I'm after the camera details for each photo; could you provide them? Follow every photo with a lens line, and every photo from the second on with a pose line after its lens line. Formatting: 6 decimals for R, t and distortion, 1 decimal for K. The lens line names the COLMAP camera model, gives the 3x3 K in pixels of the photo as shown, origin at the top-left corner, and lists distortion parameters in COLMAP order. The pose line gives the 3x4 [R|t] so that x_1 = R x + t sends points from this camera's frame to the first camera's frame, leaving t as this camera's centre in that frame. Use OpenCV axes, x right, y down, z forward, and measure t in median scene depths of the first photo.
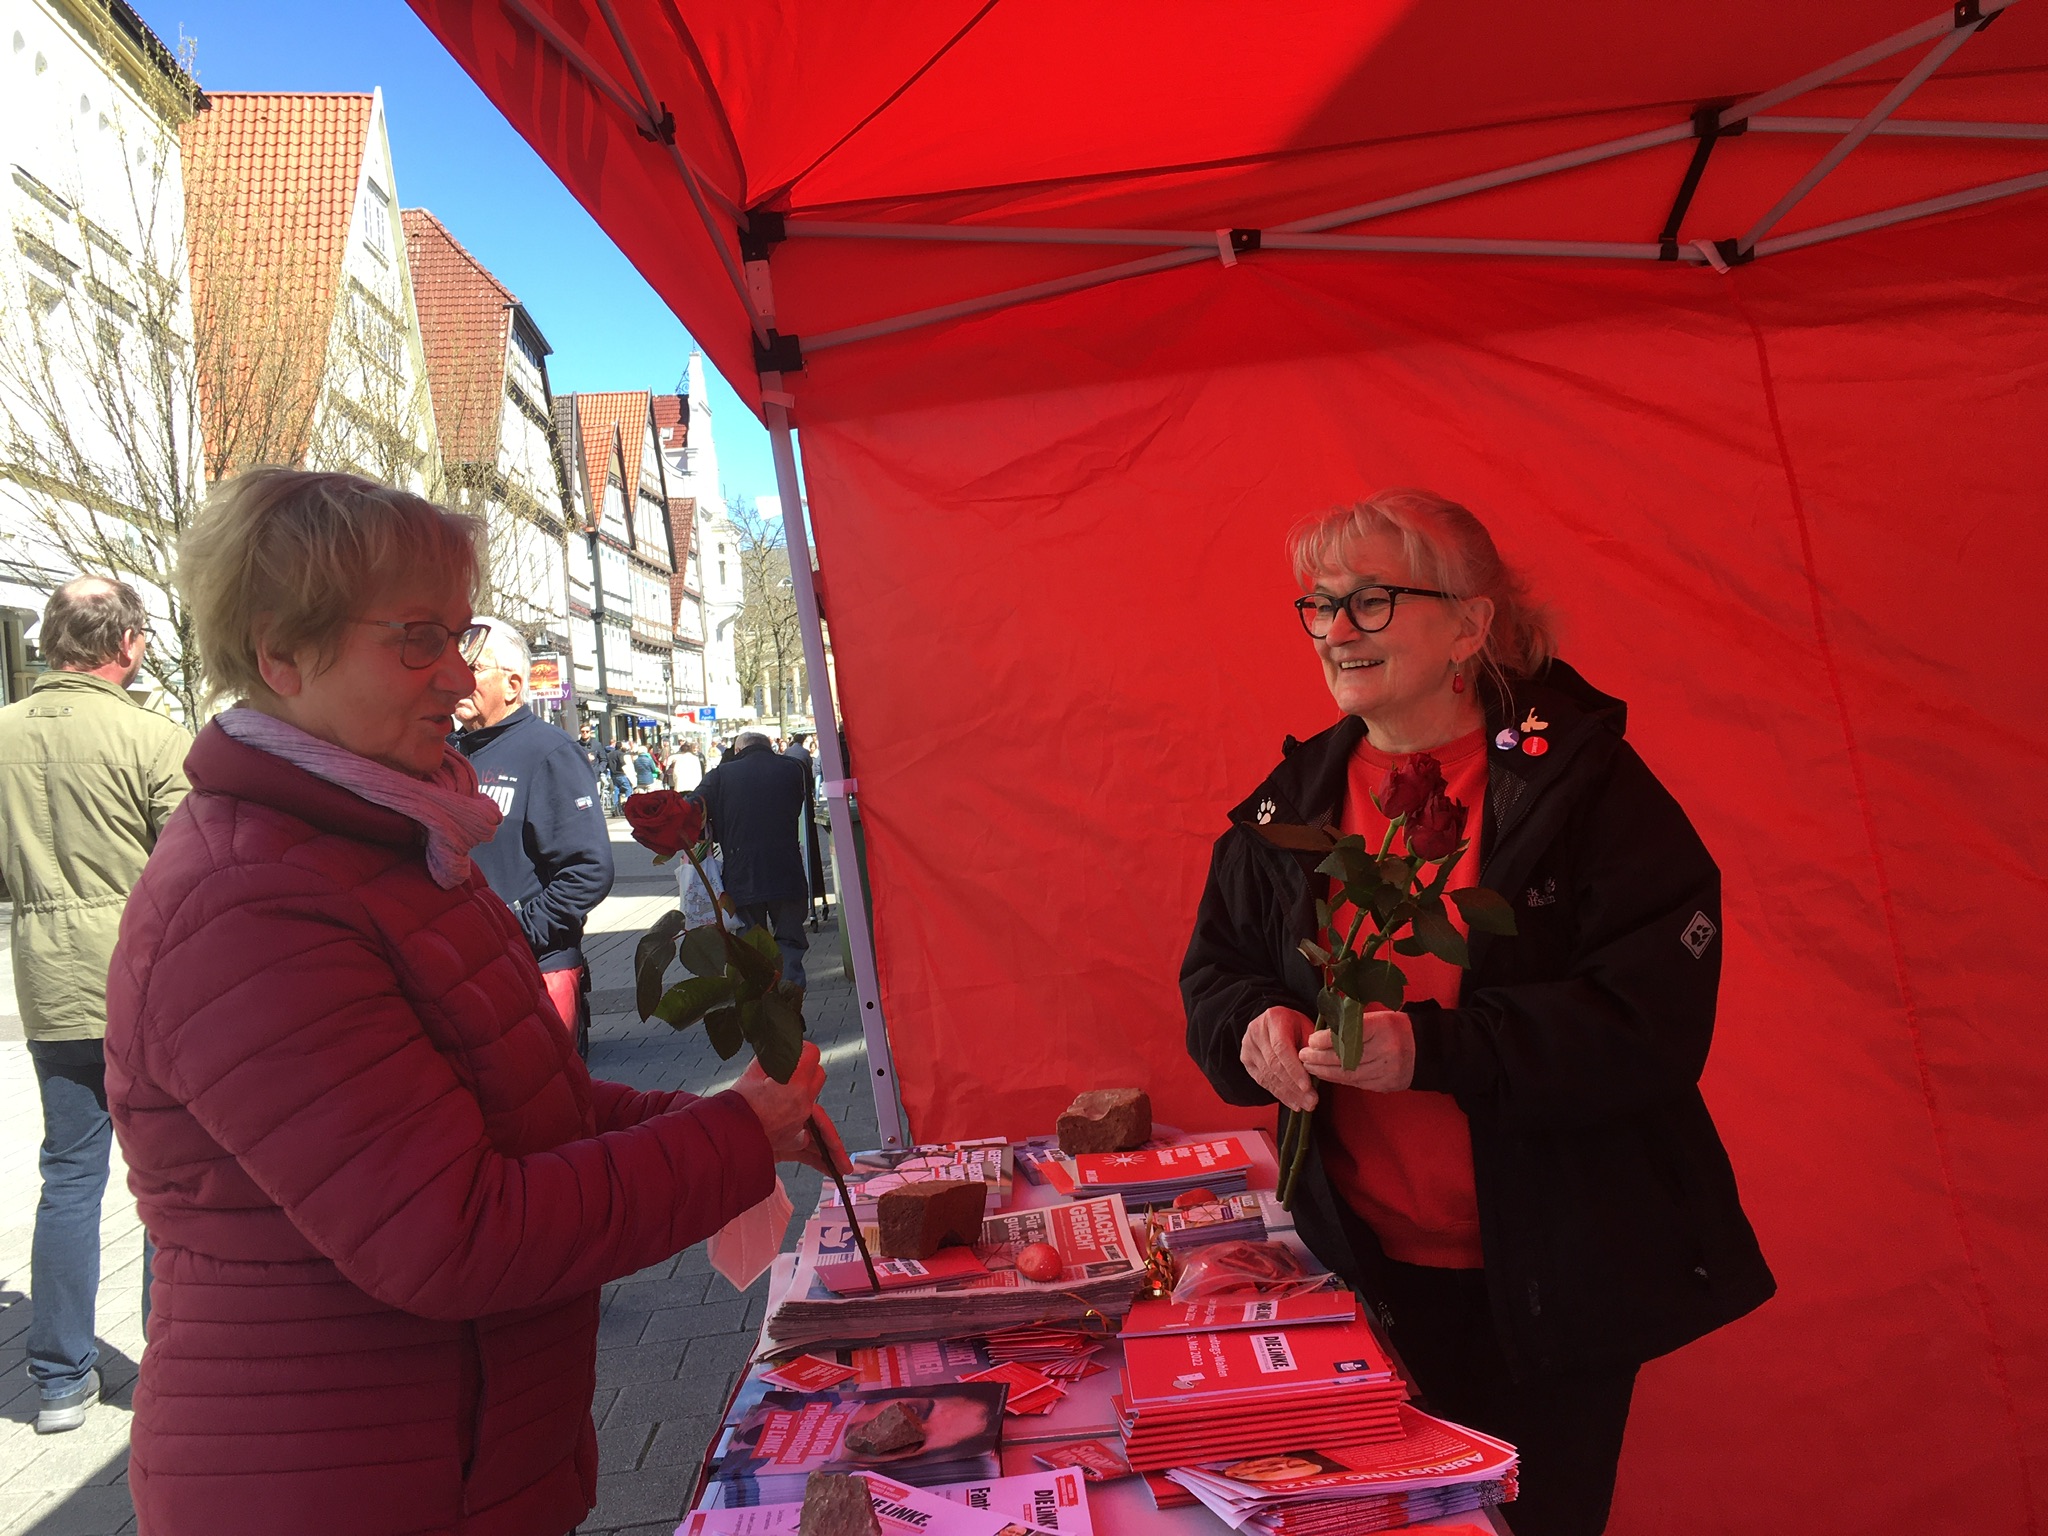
lens RADIAL K [[1723.2, 0, 1024.0], [0, 1723.2, 768.0], [0, 0, 1]] dist [0.044563, -0.170277]
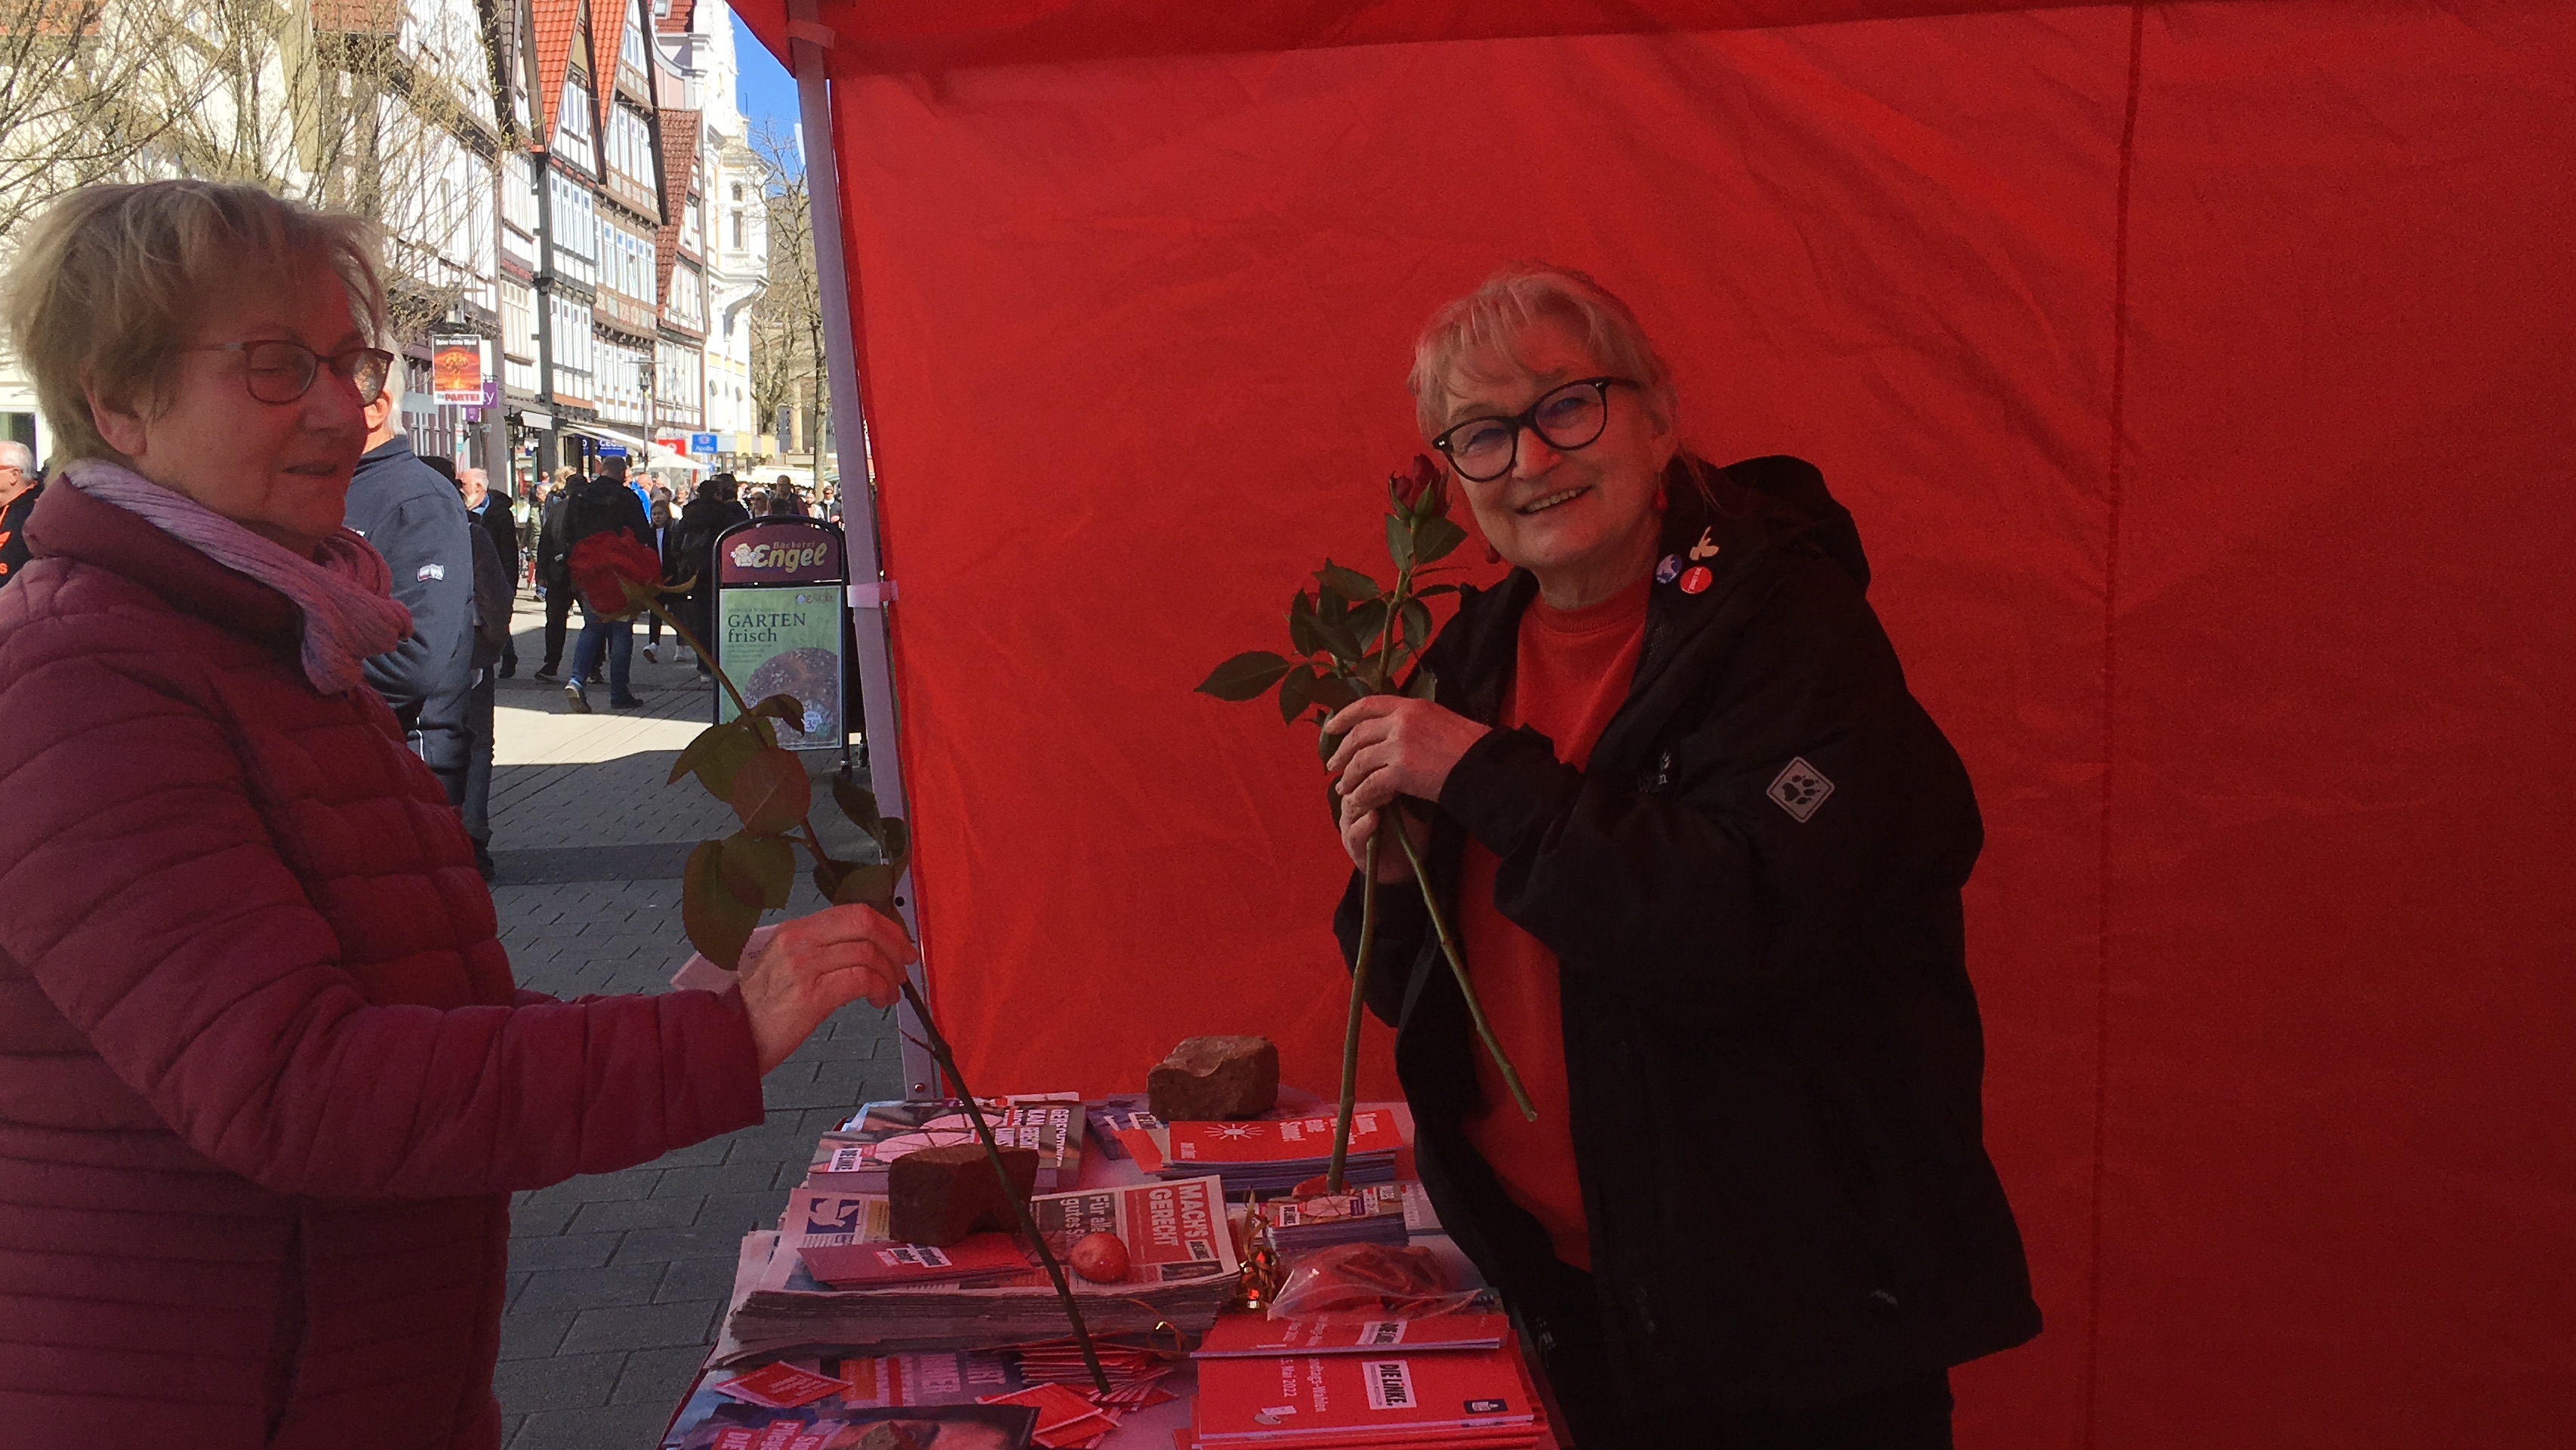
lens RADIAL K [[2819.7, 0, 1288.0], [0, 2819.7, 725.0], [0, 0, 1]] dist [0.004398, -0.007818]
pose [[0.998037, 0.058604, 0.022068, 0.046342], [-0.060024, 0.995714, 0.070365, -0.030260], [-0.017850, -0.071552, 0.997277, -0.183047]]
